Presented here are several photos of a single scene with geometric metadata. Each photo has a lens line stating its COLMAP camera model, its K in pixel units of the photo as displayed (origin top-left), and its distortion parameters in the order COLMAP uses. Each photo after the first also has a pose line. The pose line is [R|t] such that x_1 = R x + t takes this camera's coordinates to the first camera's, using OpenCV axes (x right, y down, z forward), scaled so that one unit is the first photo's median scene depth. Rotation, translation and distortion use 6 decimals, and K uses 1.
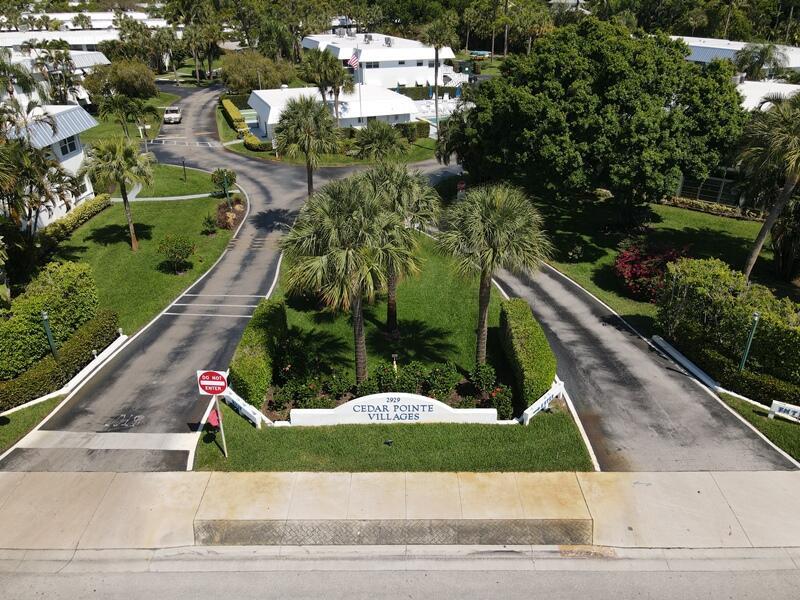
lens RADIAL K [[585.8, 0, 400.0], [0, 585.8, 300.0], [0, 0, 1]] dist [0.014273, 0.005474]
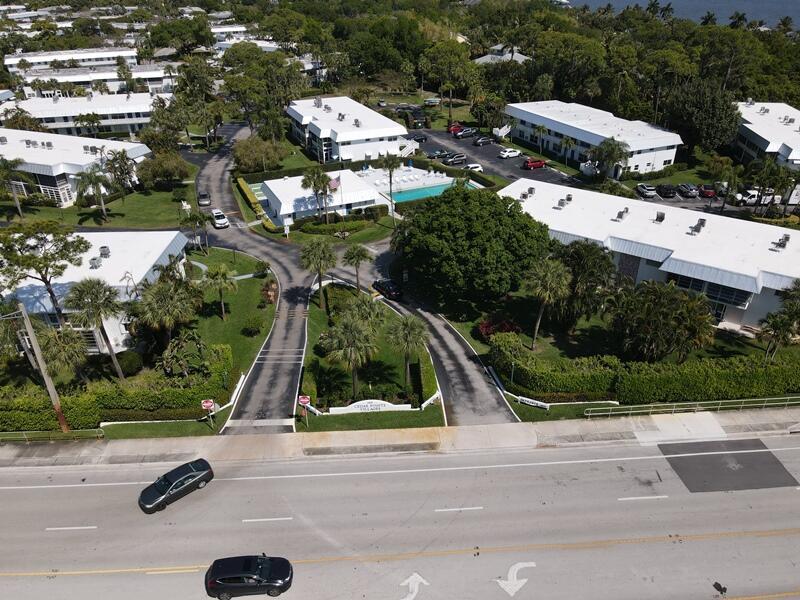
lens RADIAL K [[585.8, 0, 400.0], [0, 585.8, 300.0], [0, 0, 1]] dist [0.014273, 0.005474]
pose [[0.998453, -0.031294, 0.045953, 0.012422], [0.030016, 0.999150, 0.028242, -0.270003], [-0.046798, -0.026819, 0.998544, -1.211977]]
